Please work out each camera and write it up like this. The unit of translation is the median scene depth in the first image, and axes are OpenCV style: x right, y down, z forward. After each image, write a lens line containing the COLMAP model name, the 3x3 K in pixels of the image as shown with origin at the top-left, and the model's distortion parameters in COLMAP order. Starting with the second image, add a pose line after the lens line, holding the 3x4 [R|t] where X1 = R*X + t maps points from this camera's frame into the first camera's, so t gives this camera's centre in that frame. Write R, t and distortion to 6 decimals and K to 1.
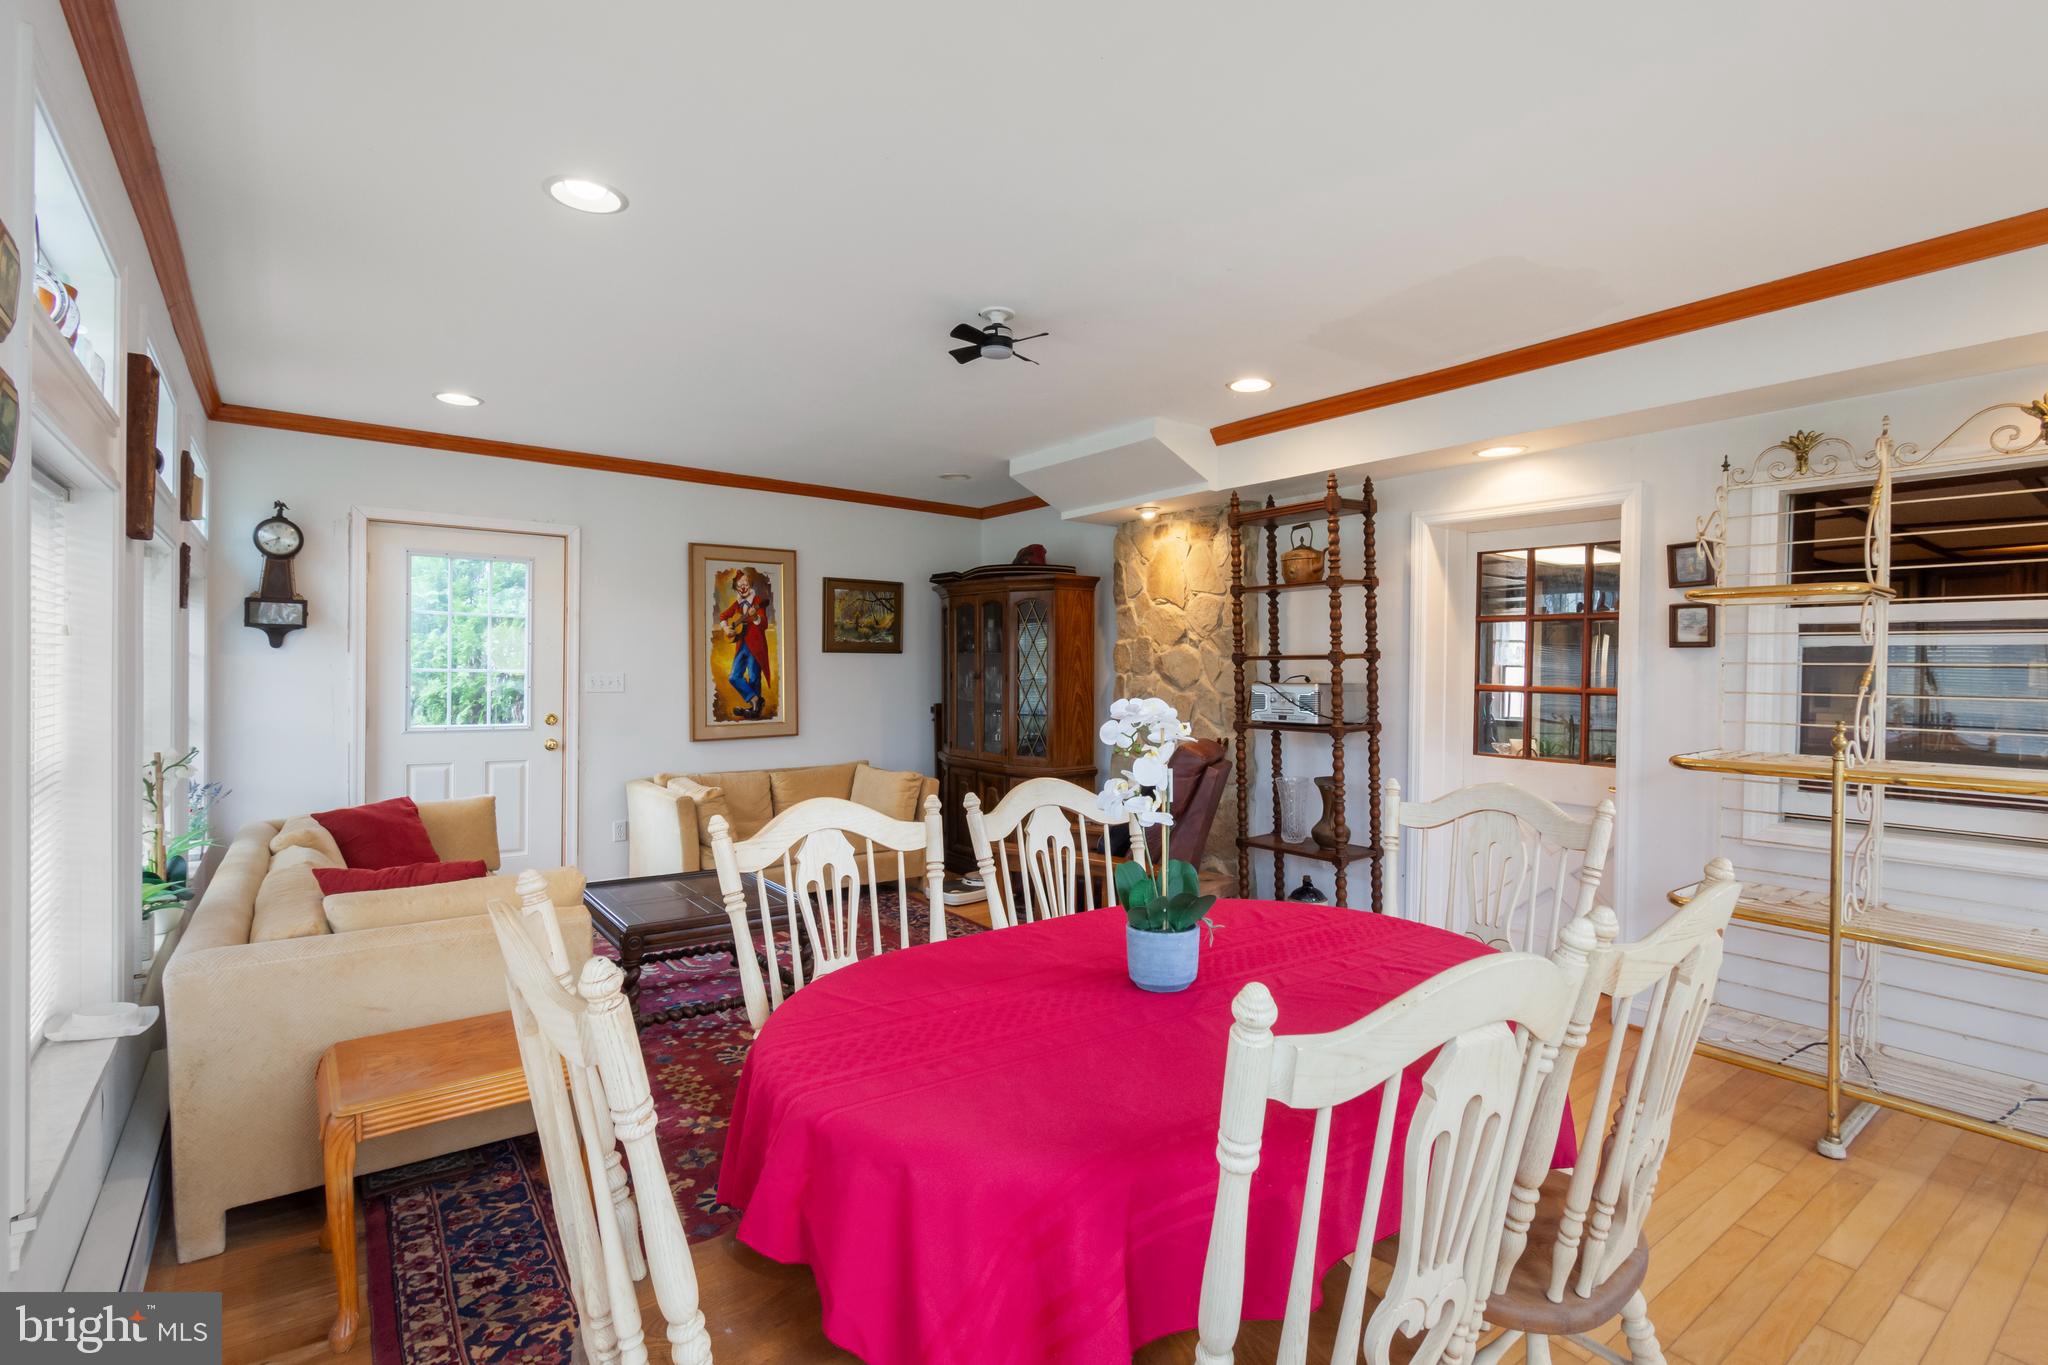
lens RADIAL K [[959.9, 0, 1024.0], [0, 959.9, 682.5], [0, 0, 1]] dist [-0.001047, -0.000109]
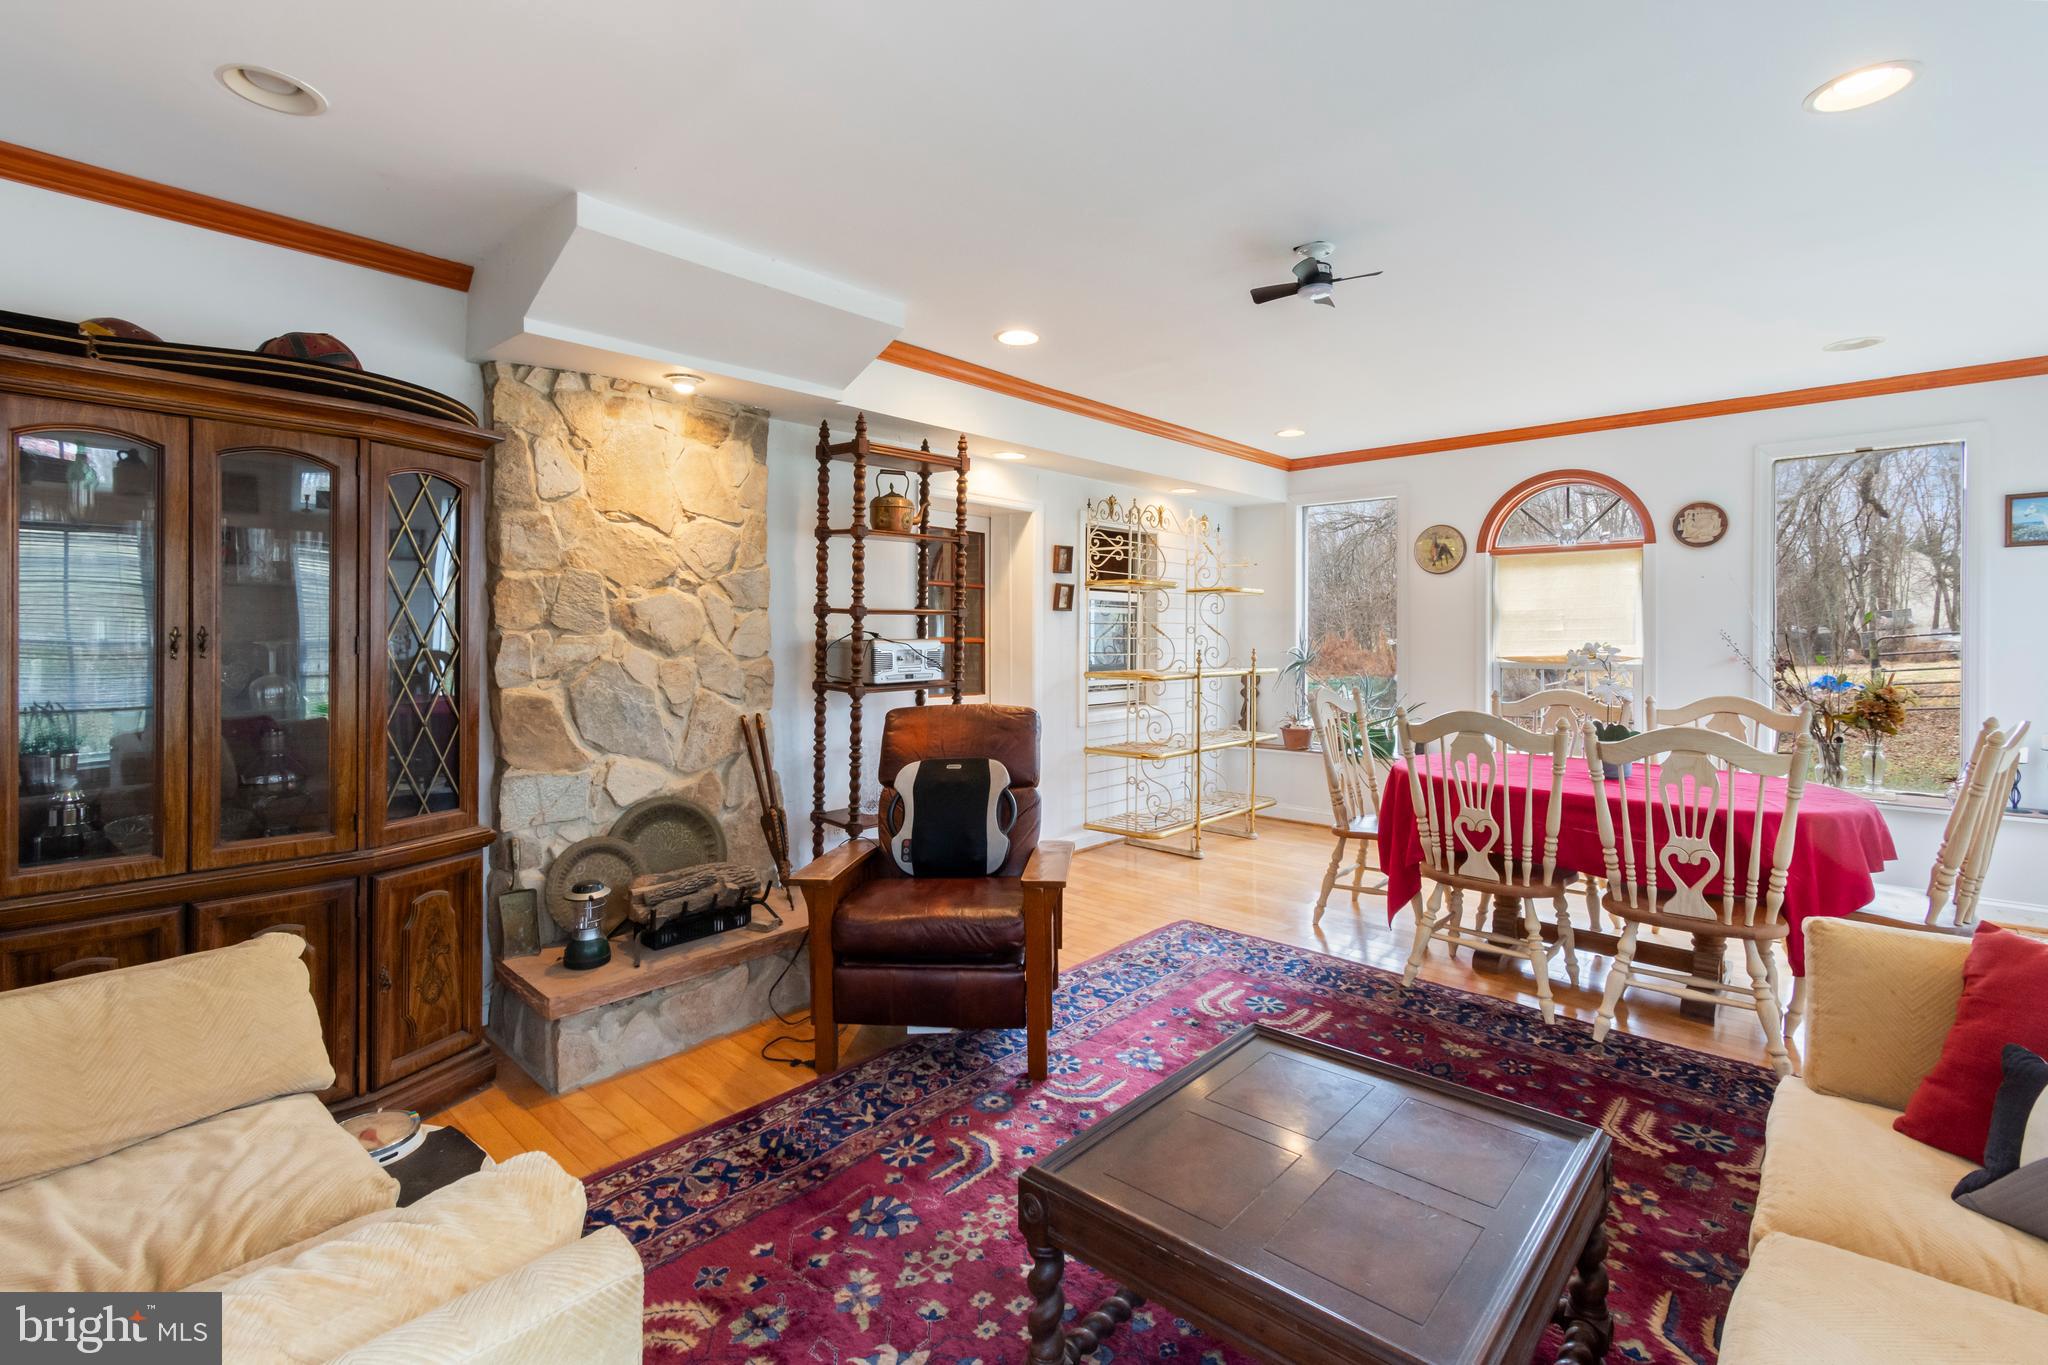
lens RADIAL K [[921.3, 0, 1024.8], [0, 921.3, 641.6], [0, 0, 1]] dist [-0.000076, 0.000024]
pose [[-0.192667, -0.021666, 0.981025, -0.596666], [0.009034, 0.999675, 0.023852, -0.016756], [-0.981223, 0.013458, -0.192408, 0.999919]]
